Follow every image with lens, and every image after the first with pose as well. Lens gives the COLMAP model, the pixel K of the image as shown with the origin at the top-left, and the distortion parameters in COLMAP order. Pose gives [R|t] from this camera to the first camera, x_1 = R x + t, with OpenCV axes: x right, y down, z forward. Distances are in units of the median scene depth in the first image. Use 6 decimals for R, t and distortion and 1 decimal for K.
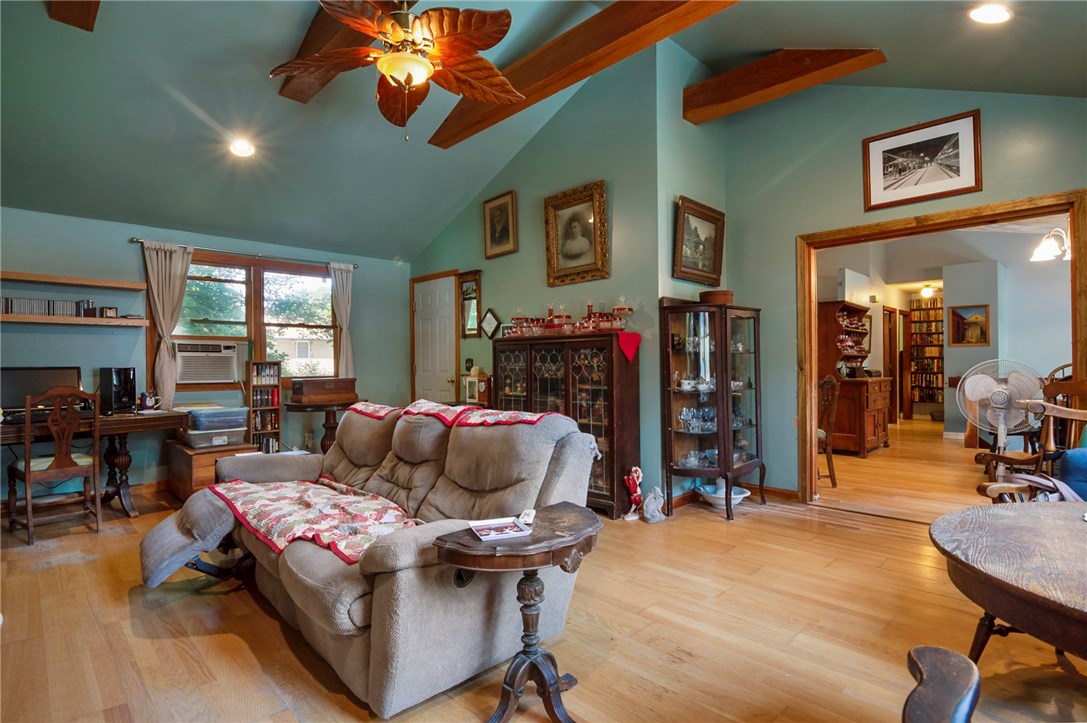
lens RADIAL K [[550.9, 0, 543.5], [0, 550.9, 361.5], [0, 0, 1]] dist [-0.018740, -0.000288]
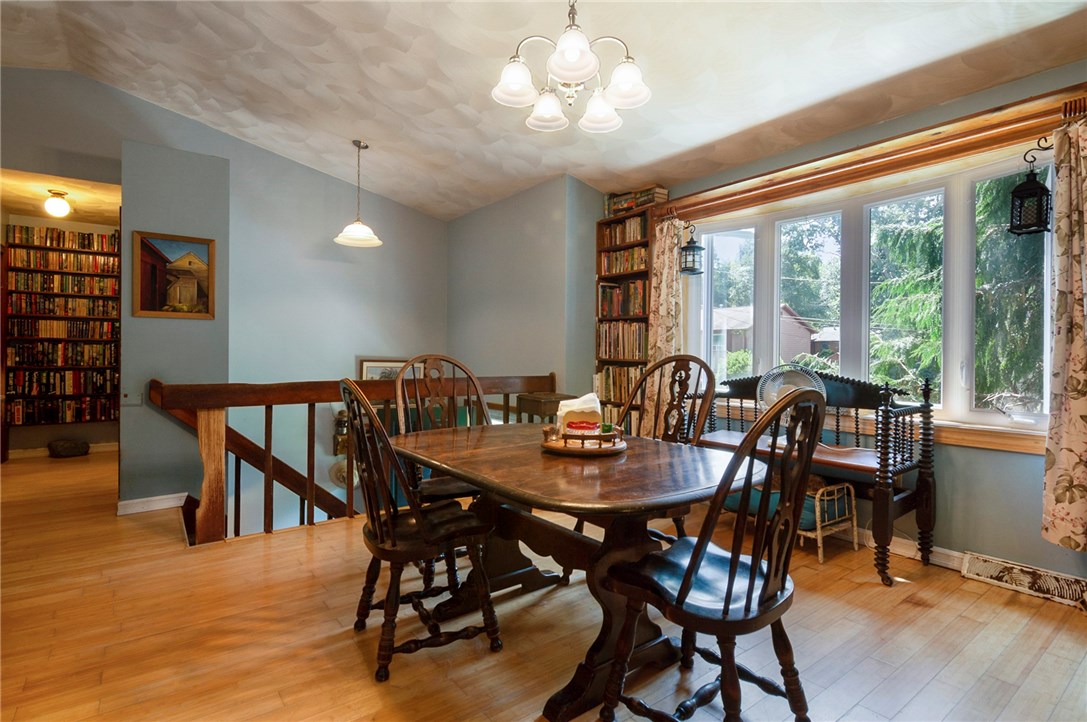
lens RADIAL K [[533.5, 0, 534.3], [0, 533.5, 357.3], [0, 0, 1]] dist [-0.003562, -0.000573]
pose [[0.143140, 0.001356, 0.989701, 0.486597], [-0.015725, 0.999876, 0.000904, 0.003186], [-0.989577, -0.015692, 0.143144, 0.845558]]
